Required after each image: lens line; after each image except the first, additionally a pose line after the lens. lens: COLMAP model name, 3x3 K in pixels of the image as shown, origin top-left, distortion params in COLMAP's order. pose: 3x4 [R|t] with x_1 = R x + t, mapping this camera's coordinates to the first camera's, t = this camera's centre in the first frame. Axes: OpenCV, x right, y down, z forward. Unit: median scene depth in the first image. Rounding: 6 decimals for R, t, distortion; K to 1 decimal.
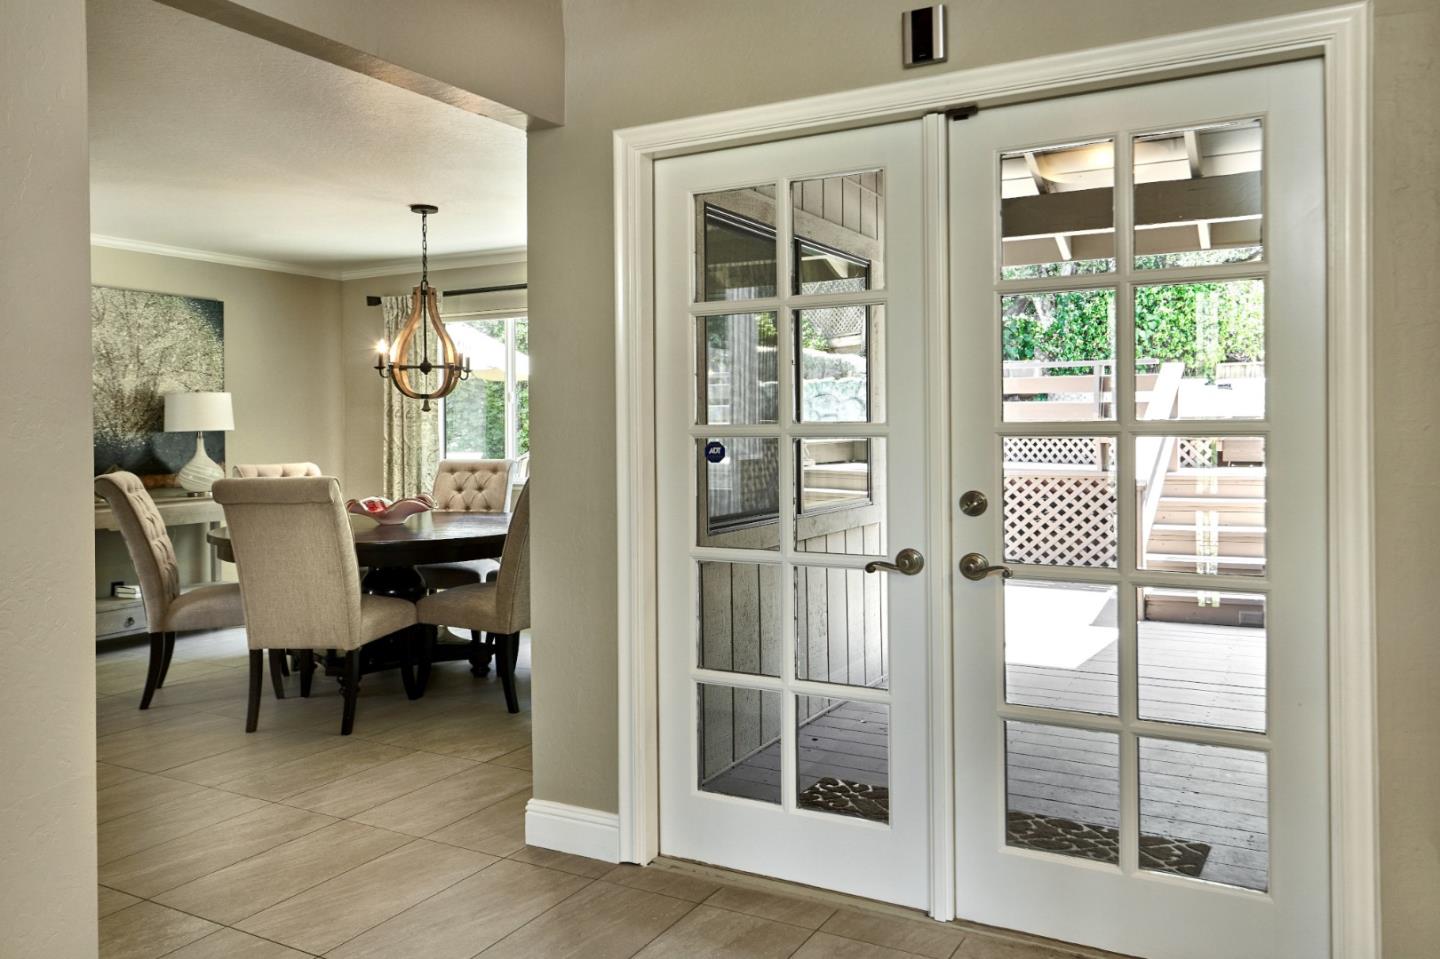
lens RADIAL K [[1066.8, 0, 751.8], [0, 1066.8, 462.2], [0, 0, 1]] dist [0.008962, 0.004441]
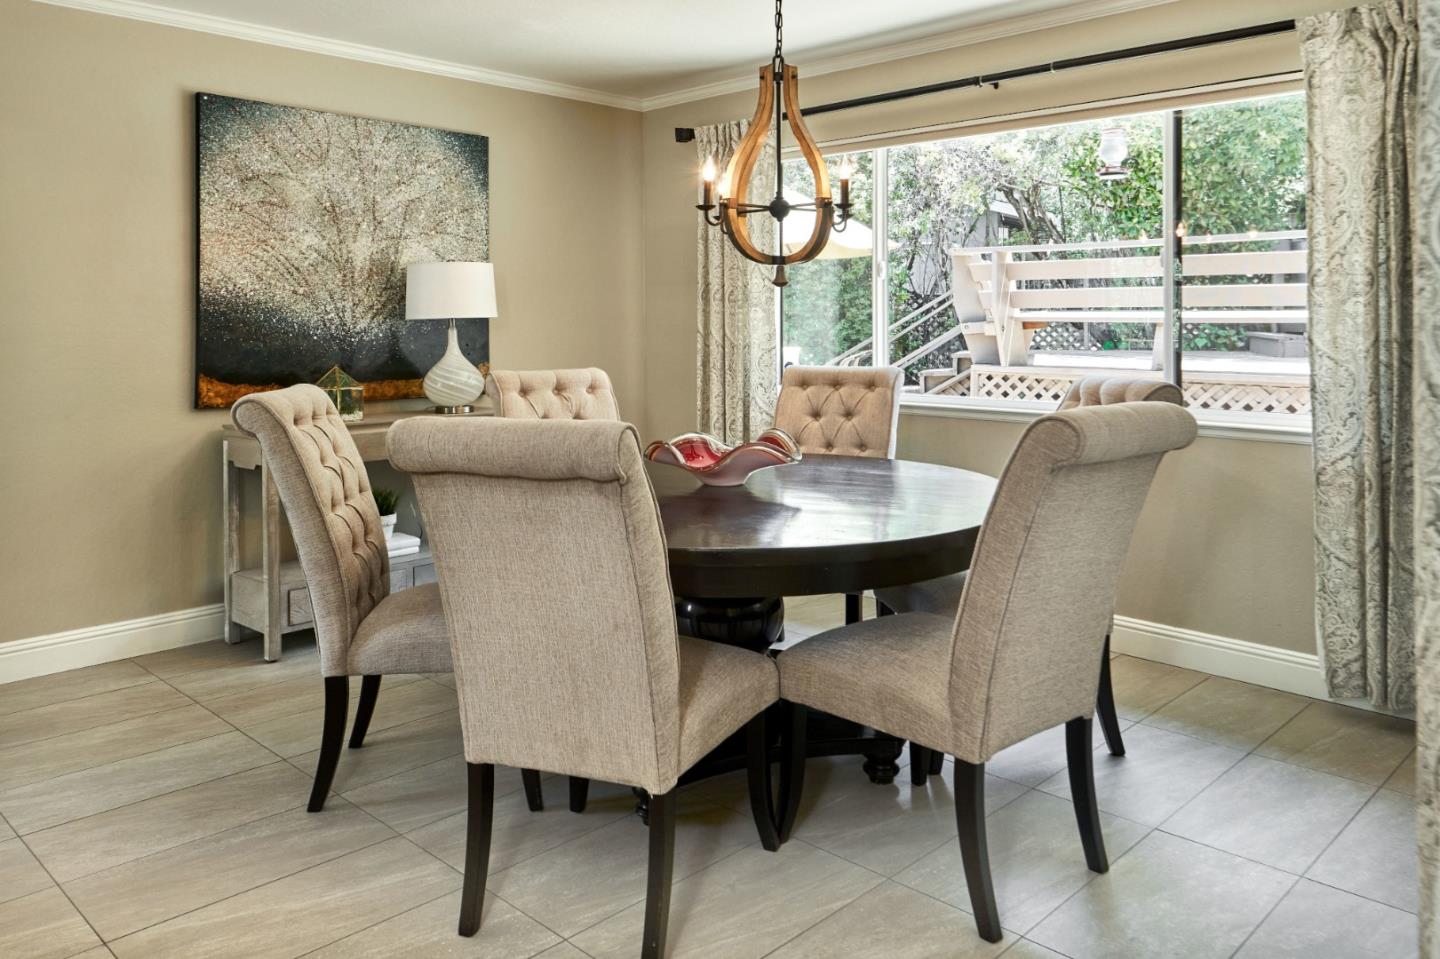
lens RADIAL K [[1066.8, 0, 751.8], [0, 1066.8, 462.2], [0, 0, 1]] dist [0.008962, 0.004441]
pose [[0.965557, 0.041569, -0.256848, -0.142947], [-0.015192, 0.994478, 0.103836, -0.010976], [0.259746, -0.096358, 0.960858, 0.370238]]
